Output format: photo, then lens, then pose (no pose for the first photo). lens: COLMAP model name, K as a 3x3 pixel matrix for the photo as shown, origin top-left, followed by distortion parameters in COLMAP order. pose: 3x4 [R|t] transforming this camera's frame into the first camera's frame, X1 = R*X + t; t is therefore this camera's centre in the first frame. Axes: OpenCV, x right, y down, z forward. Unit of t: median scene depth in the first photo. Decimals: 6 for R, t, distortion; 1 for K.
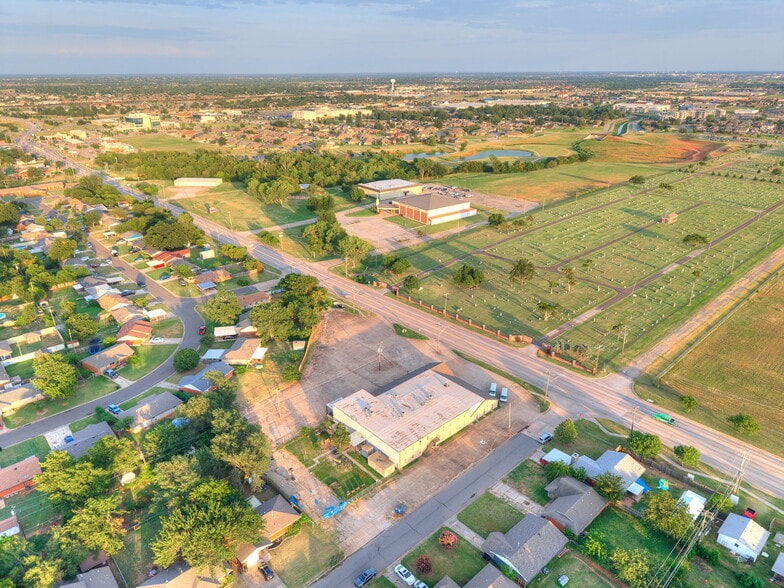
lens RADIAL K [[523.6, 0, 390.5], [0, 523.6, 293.5], [0, 0, 1]] dist [0.034115, -0.037405]
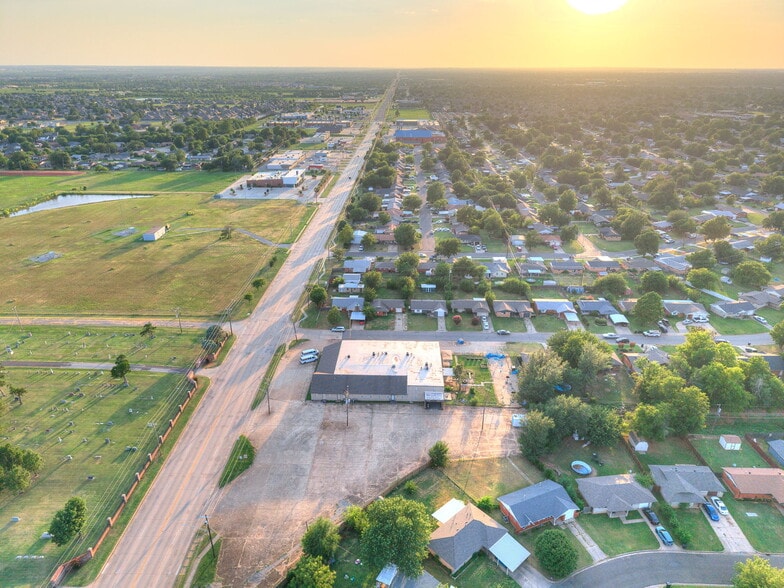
lens RADIAL K [[523.6, 0, 390.5], [0, 523.6, 293.5], [0, 0, 1]] dist [0.034115, -0.037405]
pose [[-0.720954, -0.273800, 0.636600, -0.485013], [0.269874, 0.735181, 0.621834, -0.453931], [-0.638274, 0.620115, -0.456140, 1.064129]]
